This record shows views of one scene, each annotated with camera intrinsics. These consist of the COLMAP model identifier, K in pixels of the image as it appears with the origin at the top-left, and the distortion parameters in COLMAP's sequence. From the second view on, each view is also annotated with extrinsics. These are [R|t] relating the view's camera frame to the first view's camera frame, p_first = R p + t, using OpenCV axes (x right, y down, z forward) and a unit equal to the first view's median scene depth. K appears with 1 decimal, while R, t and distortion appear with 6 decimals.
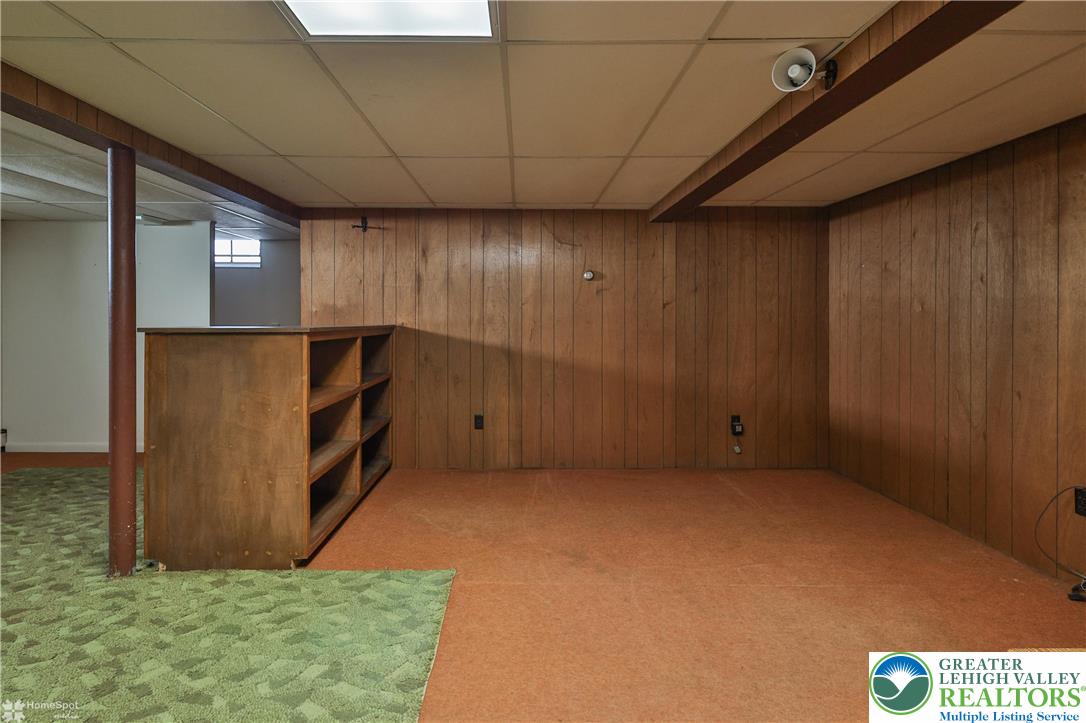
lens RADIAL K [[539.3, 0, 518.8], [0, 539.3, 316.9], [0, 0, 1]] dist [0.005358, -0.000190]
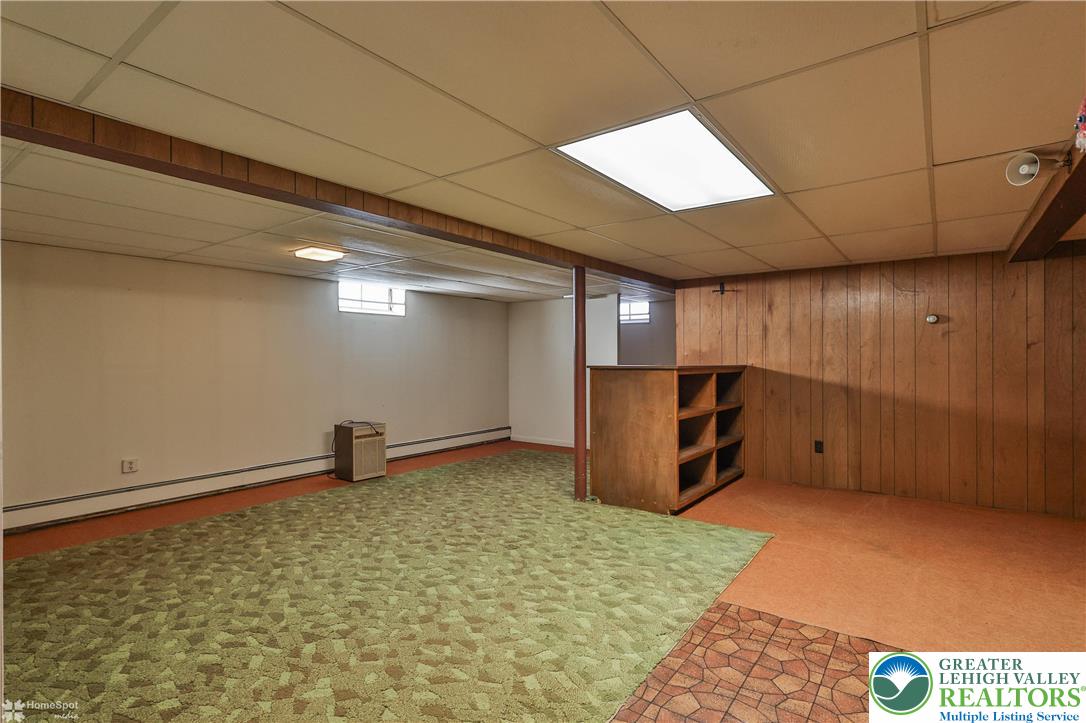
lens RADIAL K [[539.3, 0, 541.6], [0, 539.3, 360.4], [0, 0, 1]] dist [0.005358, -0.000190]
pose [[0.799336, -0.002692, -0.600878, 0.154867], [0.004198, 0.999991, 0.001104, 0.000570], [0.600870, -0.003404, 0.799340, -0.321070]]
